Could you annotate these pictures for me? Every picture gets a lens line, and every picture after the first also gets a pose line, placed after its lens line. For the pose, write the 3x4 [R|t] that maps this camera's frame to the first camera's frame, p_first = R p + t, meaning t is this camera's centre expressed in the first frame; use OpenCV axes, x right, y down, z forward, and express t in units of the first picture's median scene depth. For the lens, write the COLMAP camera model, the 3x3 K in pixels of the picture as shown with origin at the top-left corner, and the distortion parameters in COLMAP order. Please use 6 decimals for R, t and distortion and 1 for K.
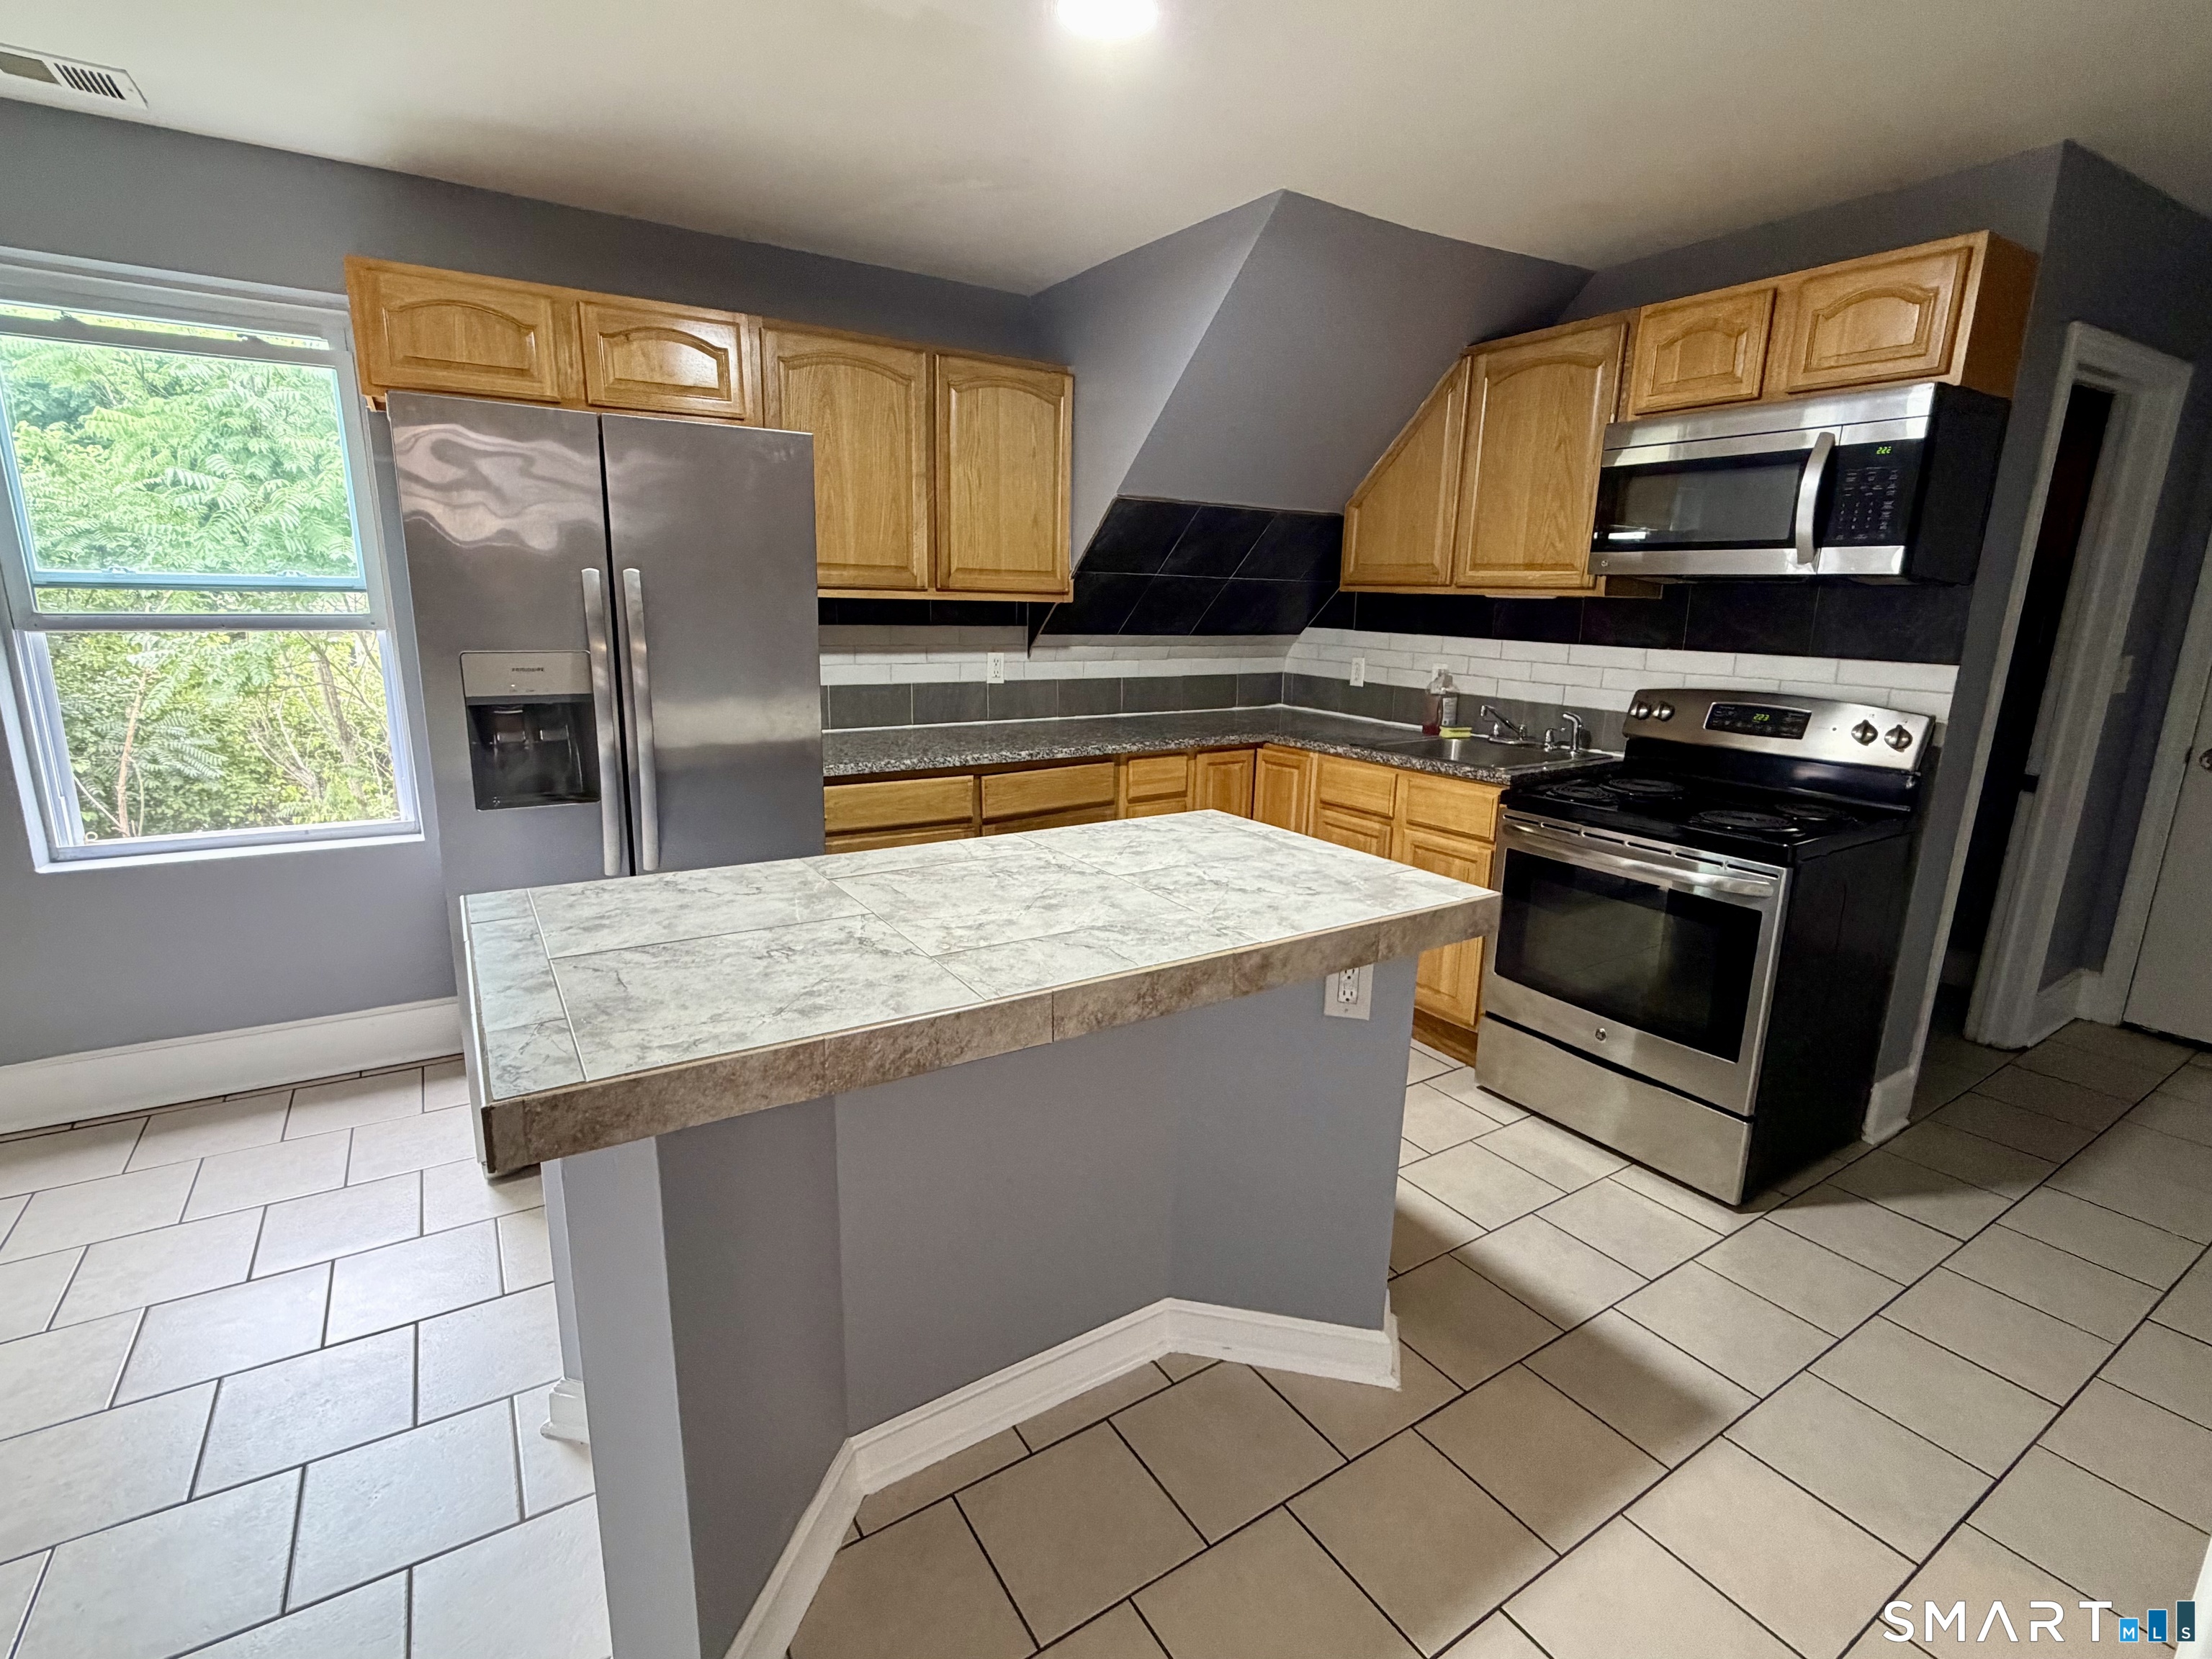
lens RADIAL K [[1039.6, 0, 1100.4], [0, 1039.6, 820.0], [0, 0, 1]] dist [0.000440, -0.000013]
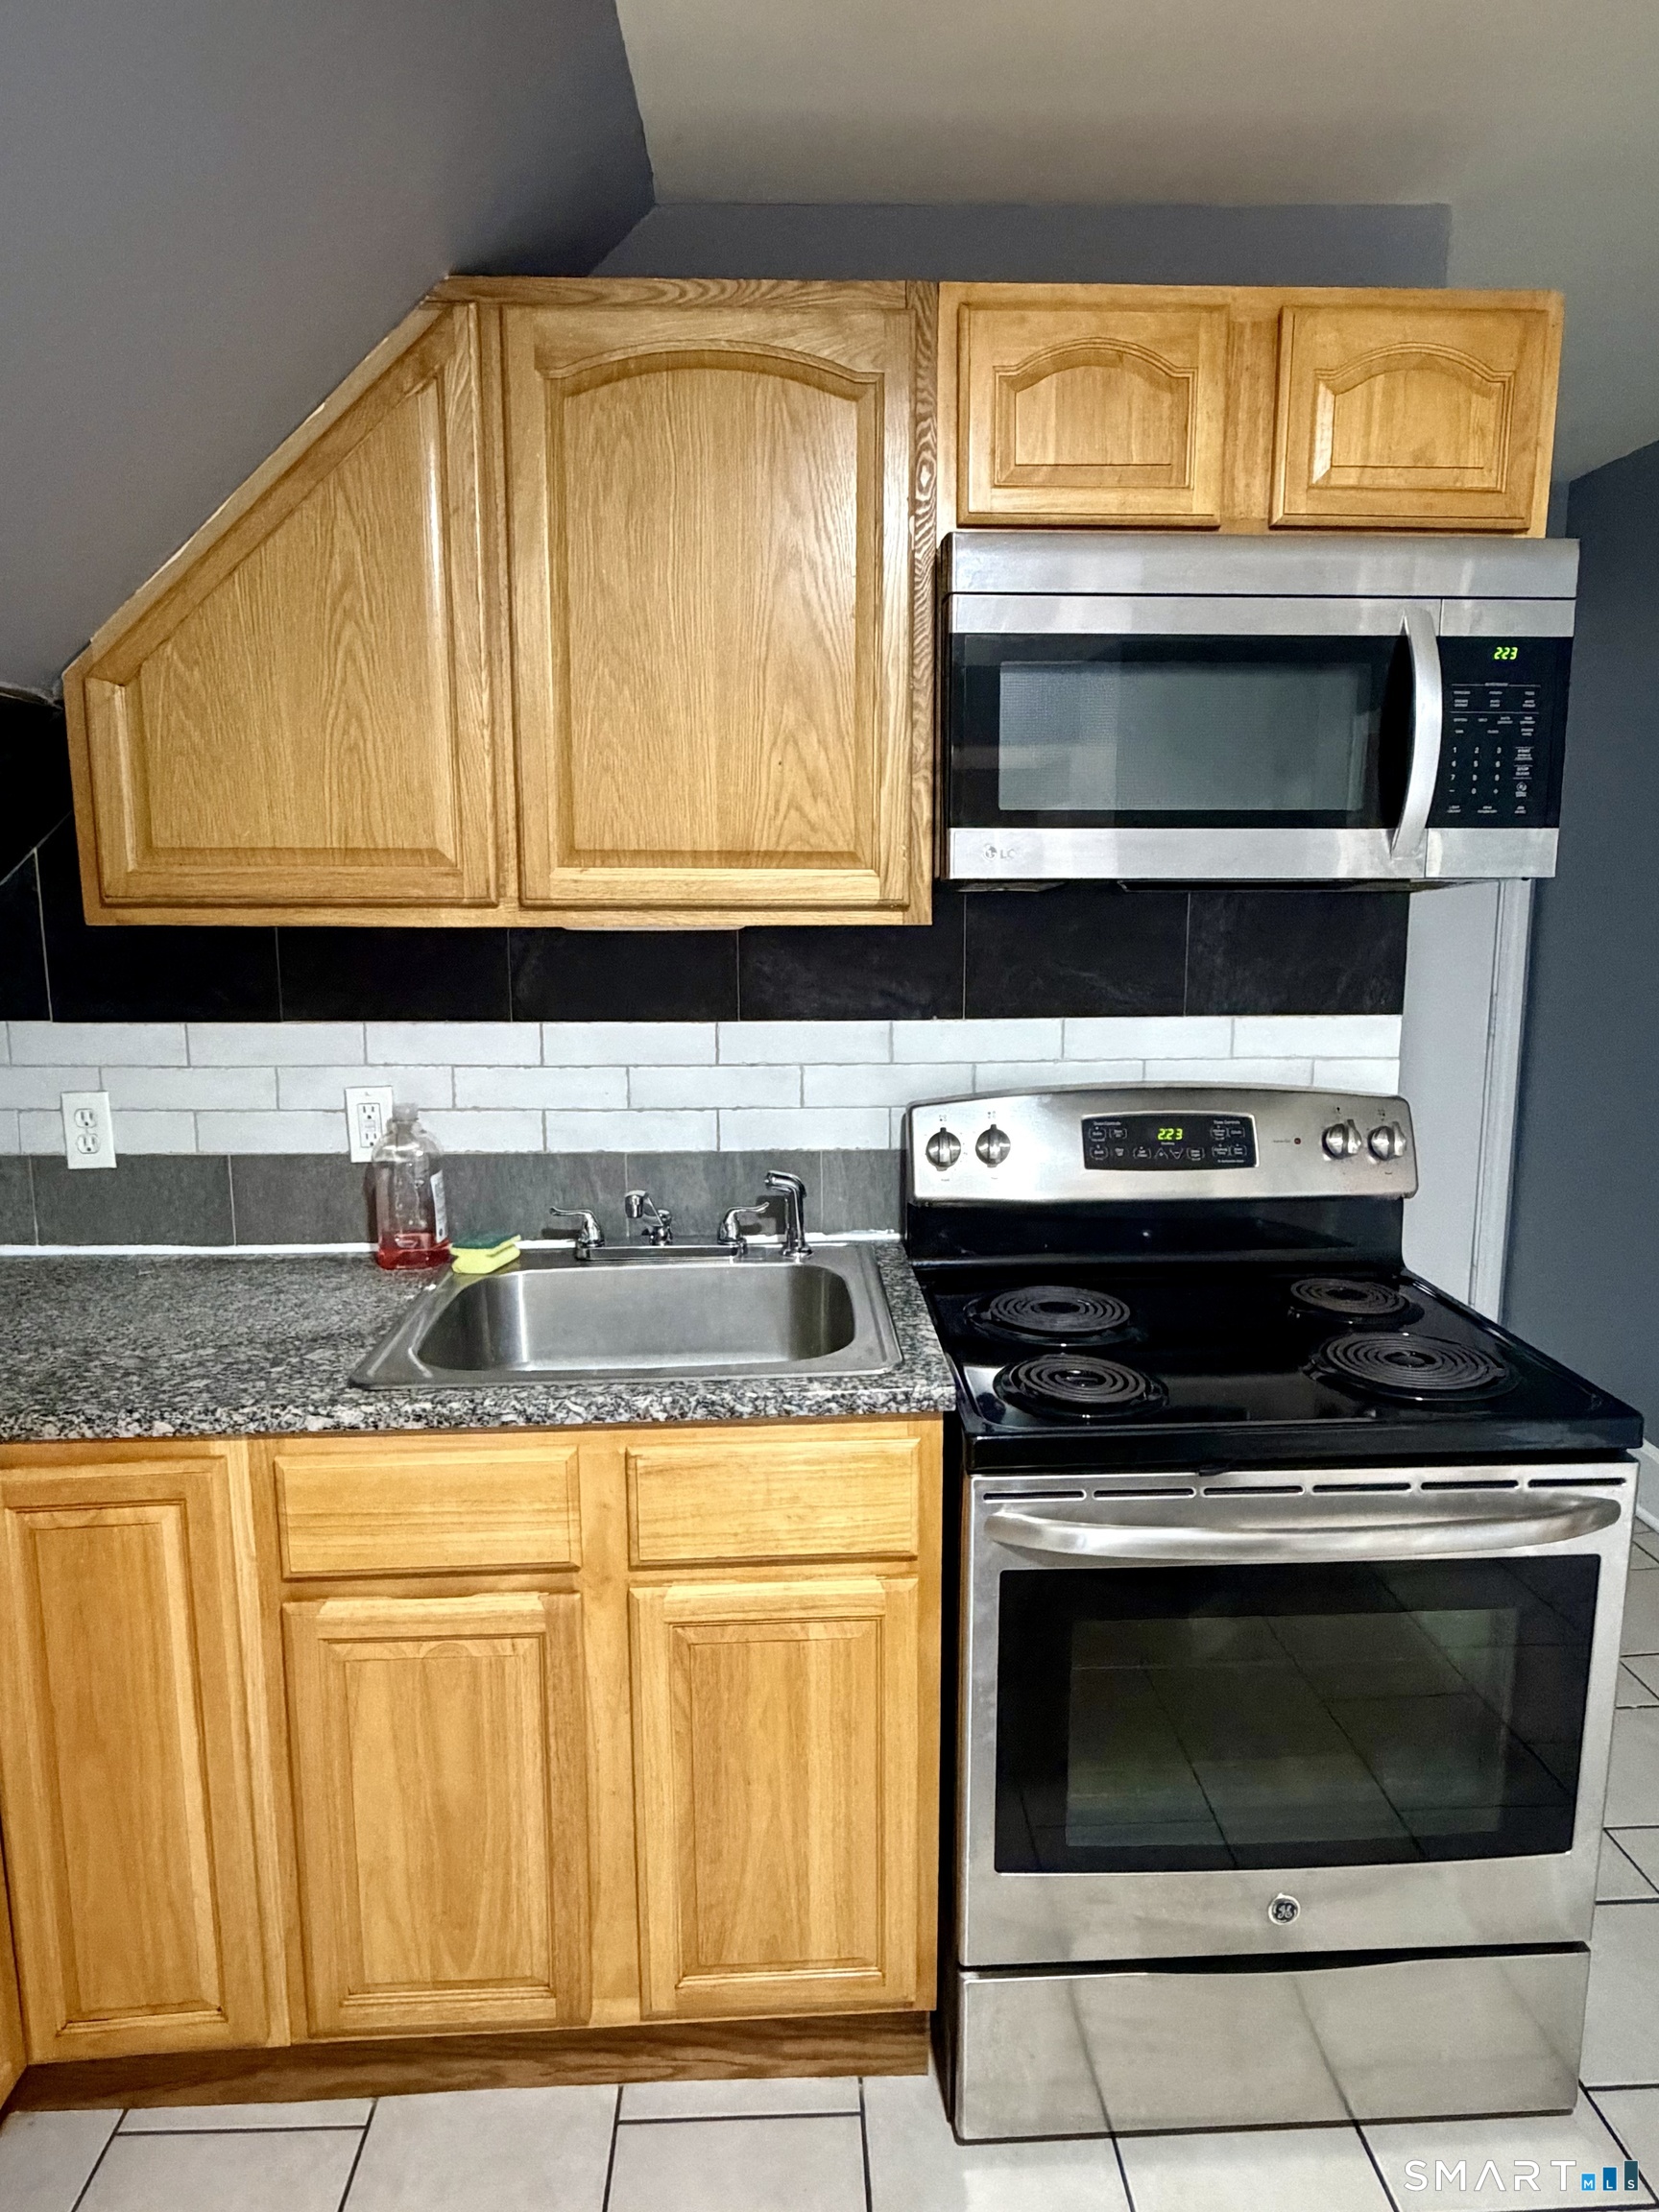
lens RADIAL K [[1357.3, 0, 825.2], [0, 1357.3, 1092.0], [0, 0, 1]] dist [0.005346, 0.000016]
pose [[0.490424, -0.154265, 0.857722, -0.049207], [0.198658, 0.978085, 0.062325, -0.180311], [-0.848539, 0.139828, 0.510322, 0.711663]]
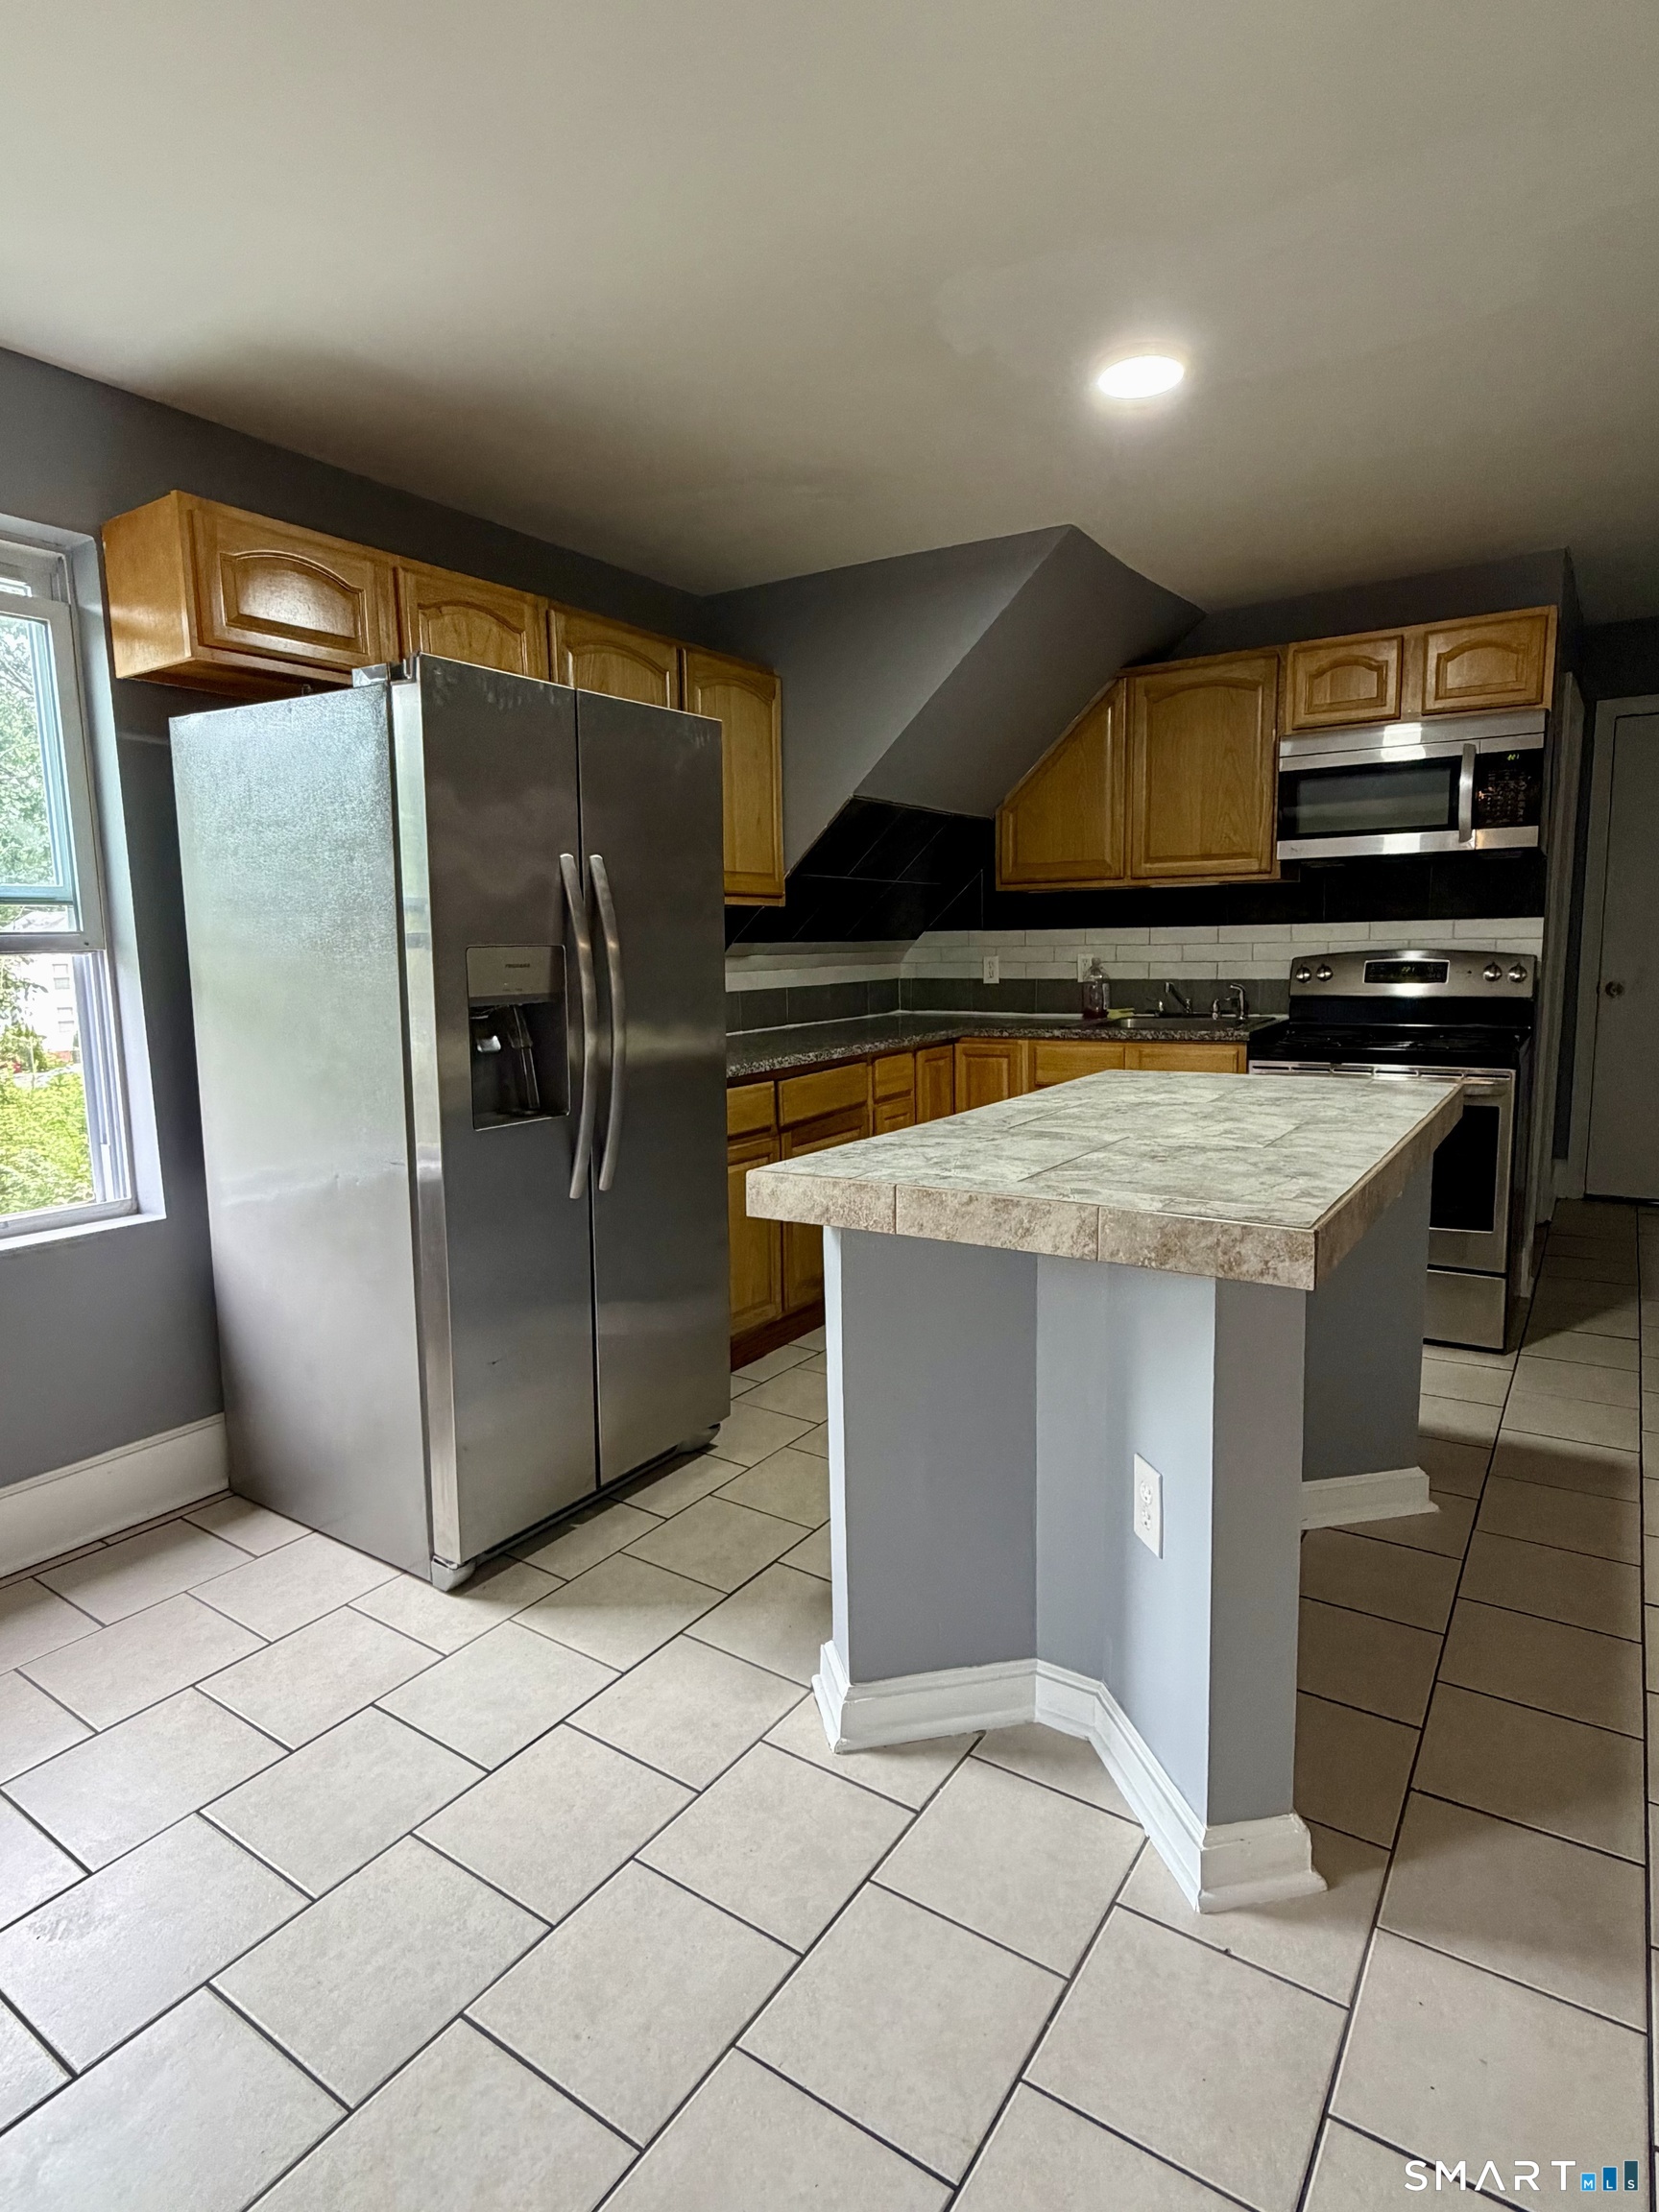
lens RADIAL K [[1194.3, 0, 823.6], [0, 1194.3, 1098.4], [0, 0, 1]] dist [0.003959, -0.003428]
pose [[0.910777, -0.094043, 0.402046, -0.532471], [0.127422, 0.990207, -0.057035, 0.041957], [-0.392746, 0.103175, 0.913841, -0.013775]]
